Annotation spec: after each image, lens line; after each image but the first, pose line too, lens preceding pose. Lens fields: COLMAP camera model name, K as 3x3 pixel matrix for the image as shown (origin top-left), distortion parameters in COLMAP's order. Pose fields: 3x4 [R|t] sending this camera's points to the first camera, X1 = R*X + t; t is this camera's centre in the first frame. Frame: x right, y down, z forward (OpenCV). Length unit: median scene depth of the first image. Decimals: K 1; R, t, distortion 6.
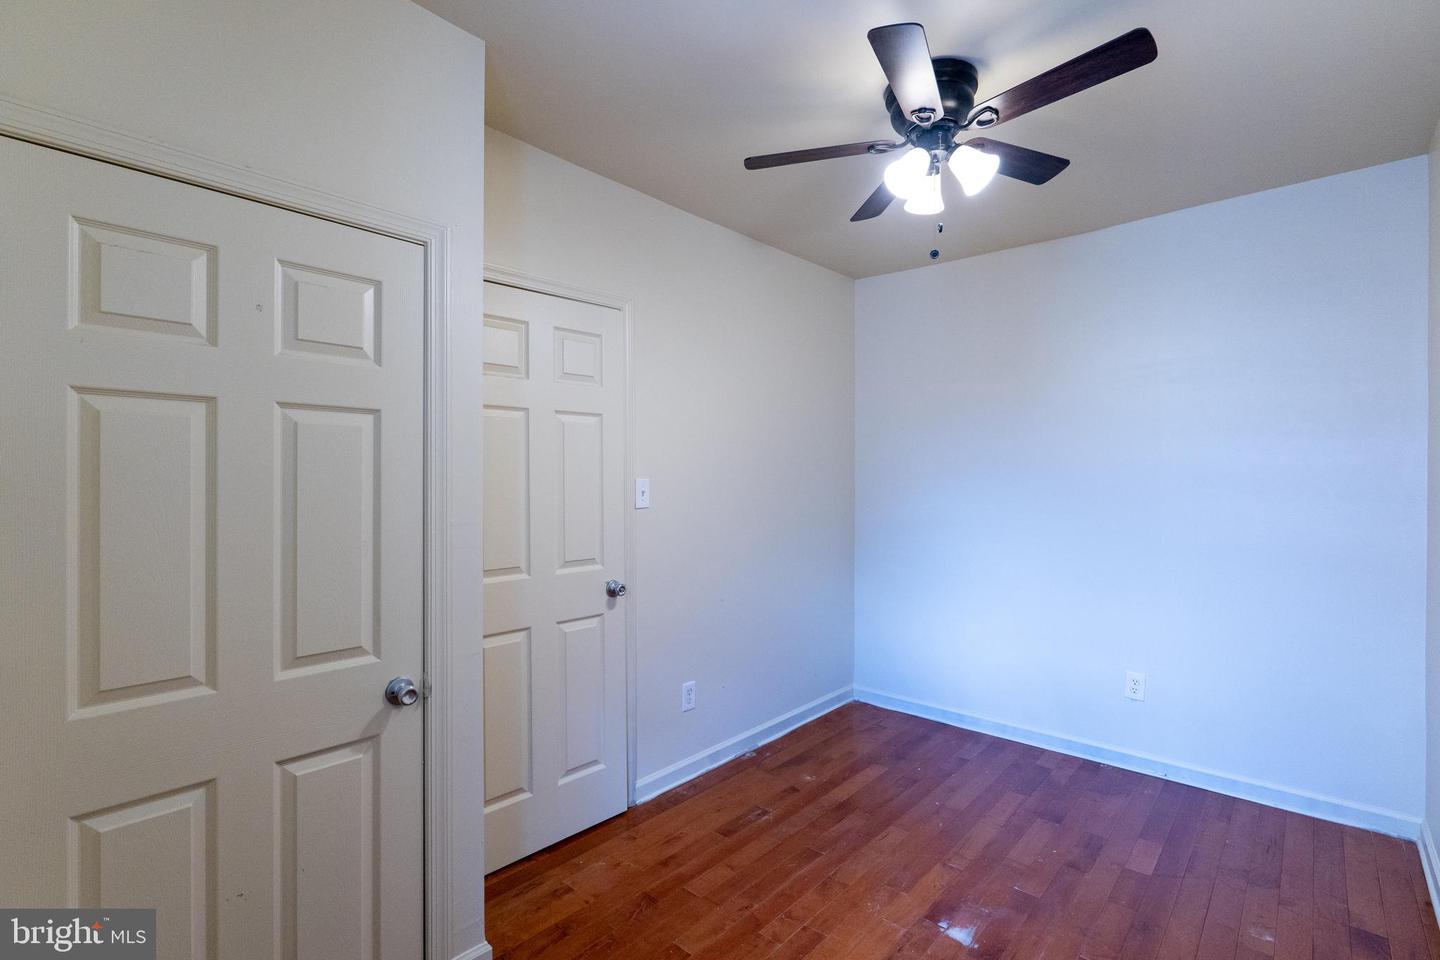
lens RADIAL K [[665.8, 0, 724.5], [0, 665.8, 479.9], [0, 0, 1]] dist [-0.008111, -0.000575]
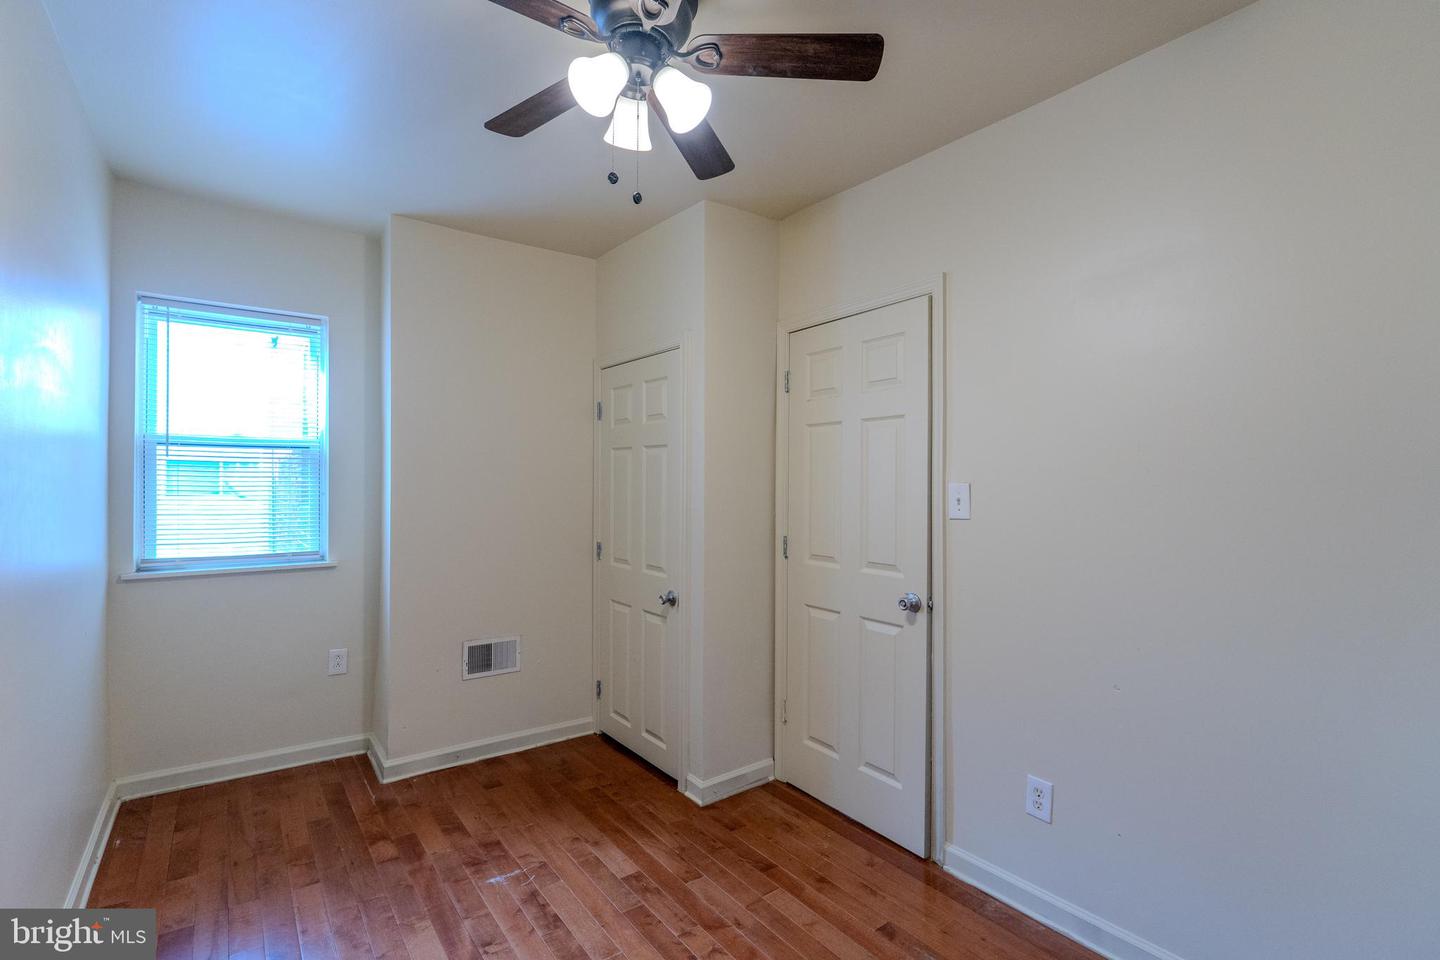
lens RADIAL K [[665.8, 0, 724.5], [0, 665.8, 479.9], [0, 0, 1]] dist [-0.008111, -0.000575]
pose [[-0.196839, -0.004081, -0.980427, 0.851192], [-0.012964, 0.999915, -0.001559, -0.001938], [0.980350, 0.012404, -0.196875, 0.999995]]
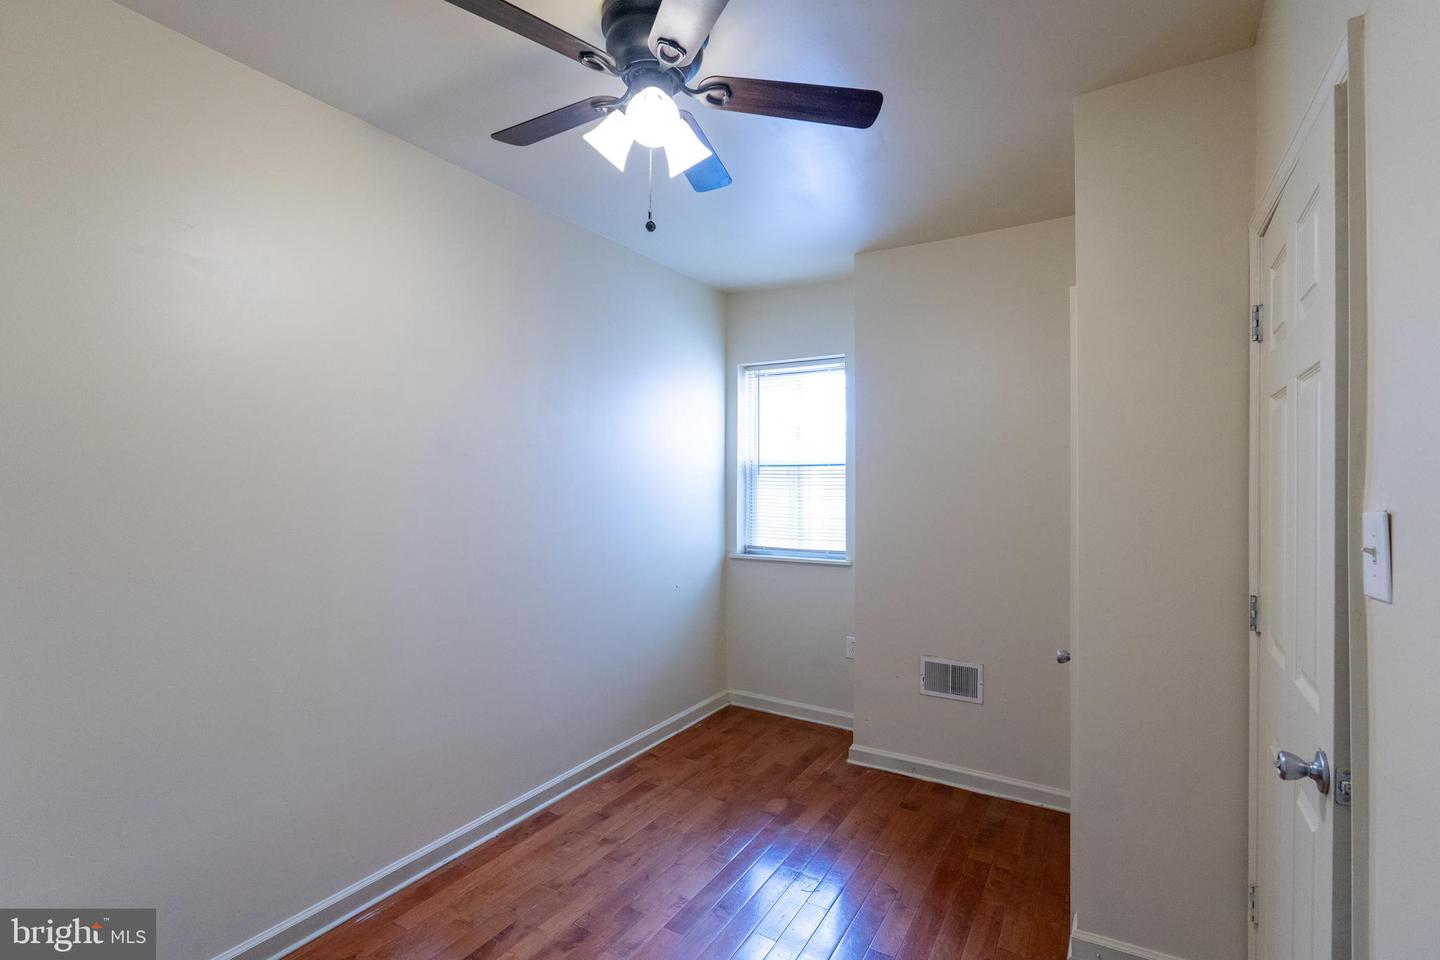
lens RADIAL K [[665.8, 0, 724.5], [0, 665.8, 479.9], [0, 0, 1]] dist [-0.008111, -0.000575]
pose [[-0.981670, -0.011369, -0.190250, 0.309600], [-0.011310, 0.999935, -0.001396, -0.016290], [0.190254, 0.000781, -0.981735, 1.440493]]
